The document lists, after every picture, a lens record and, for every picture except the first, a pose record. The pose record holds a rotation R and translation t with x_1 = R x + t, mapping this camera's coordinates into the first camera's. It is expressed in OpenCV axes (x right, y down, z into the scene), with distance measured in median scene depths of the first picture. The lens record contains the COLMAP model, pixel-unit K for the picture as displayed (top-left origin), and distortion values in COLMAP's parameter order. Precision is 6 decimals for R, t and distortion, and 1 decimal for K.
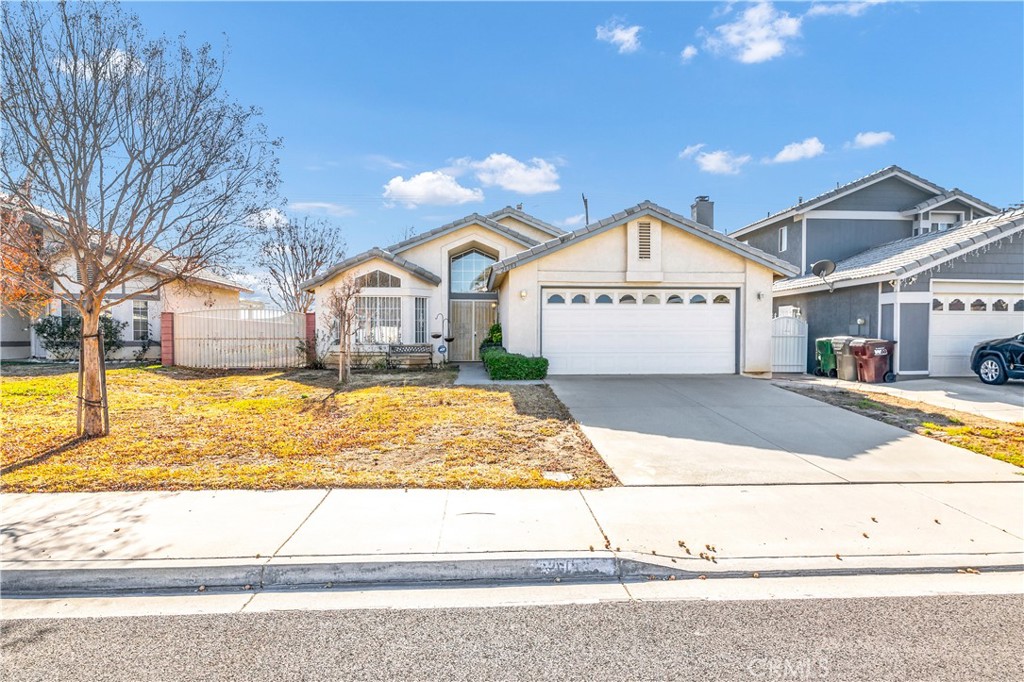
lens RADIAL K [[489.9, 0, 492.7], [0, 489.9, 341.1], [0, 0, 1]] dist [-0.002069, -0.000322]
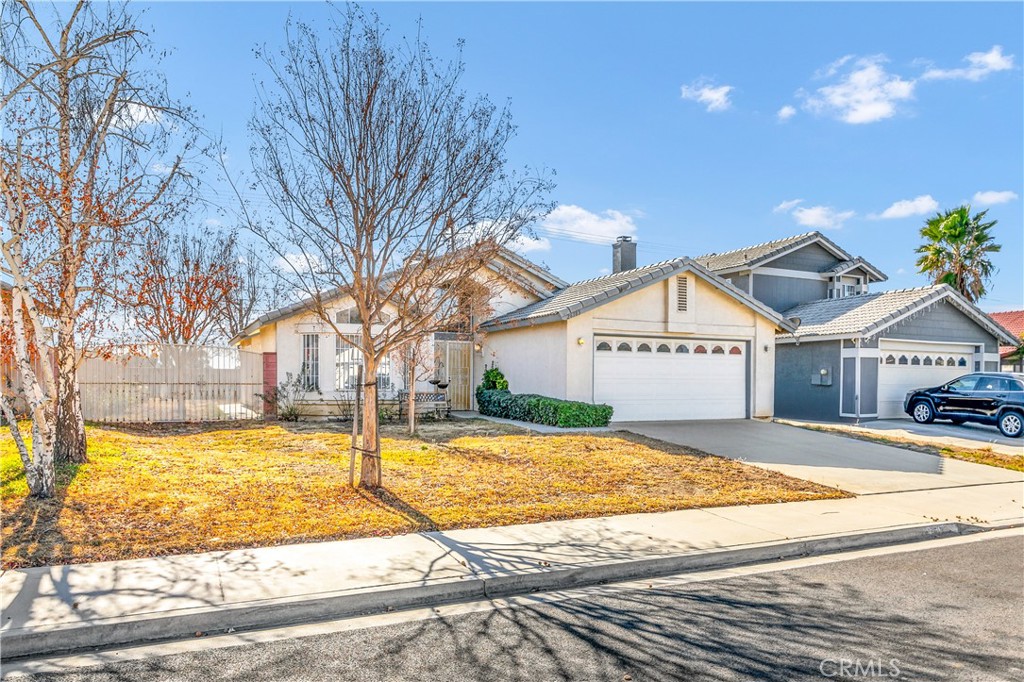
lens RADIAL K [[604.1, 0, 511.4], [0, 604.1, 386.4], [0, 0, 1]] dist [0.000898, 0.000287]
pose [[0.942470, 0.003562, 0.334273, -0.462267], [-0.003196, 0.999994, -0.001647, -0.001792], [-0.334276, 0.000484, 0.942475, -0.104227]]
